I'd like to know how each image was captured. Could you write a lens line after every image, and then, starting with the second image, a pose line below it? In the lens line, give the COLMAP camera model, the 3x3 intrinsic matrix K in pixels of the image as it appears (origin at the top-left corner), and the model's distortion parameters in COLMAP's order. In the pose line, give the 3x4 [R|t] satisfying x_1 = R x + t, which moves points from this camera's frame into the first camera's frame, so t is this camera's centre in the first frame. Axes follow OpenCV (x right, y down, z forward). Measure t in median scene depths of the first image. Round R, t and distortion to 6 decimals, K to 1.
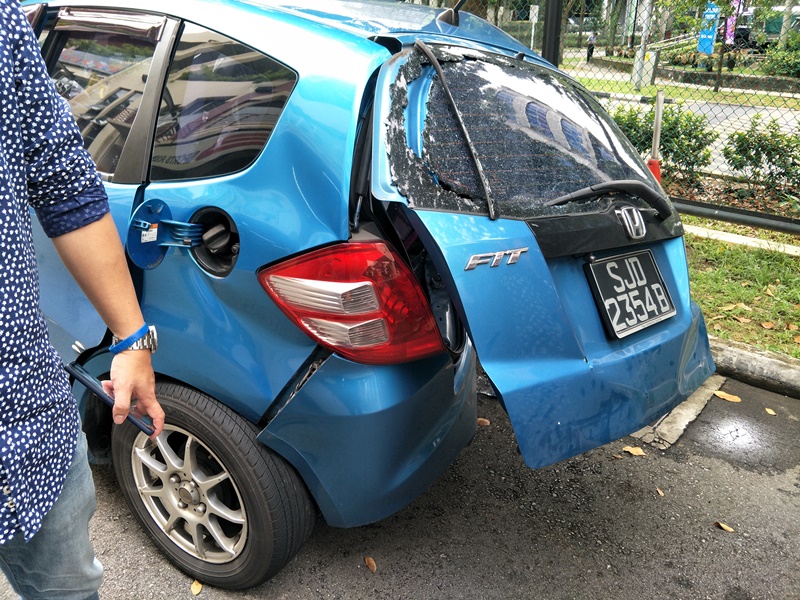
lens RADIAL K [[645.9, 0, 402.3], [0, 645.9, 304.3], [0, 0, 1]] dist [0.057765, -0.083275]
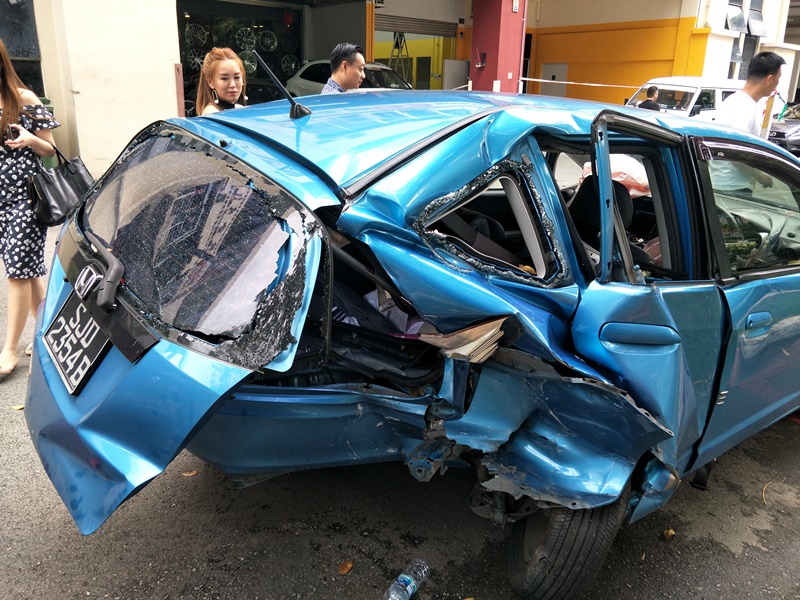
lens RADIAL K [[645.9, 0, 400.1], [0, 645.9, 302.5], [0, 0, 1]] dist [0.057765, -0.083275]
pose [[-0.161198, 0.276339, -0.947445, 1.313144], [-0.408485, 0.855228, 0.318942, -0.660179], [0.898418, 0.438430, -0.024981, 1.500777]]
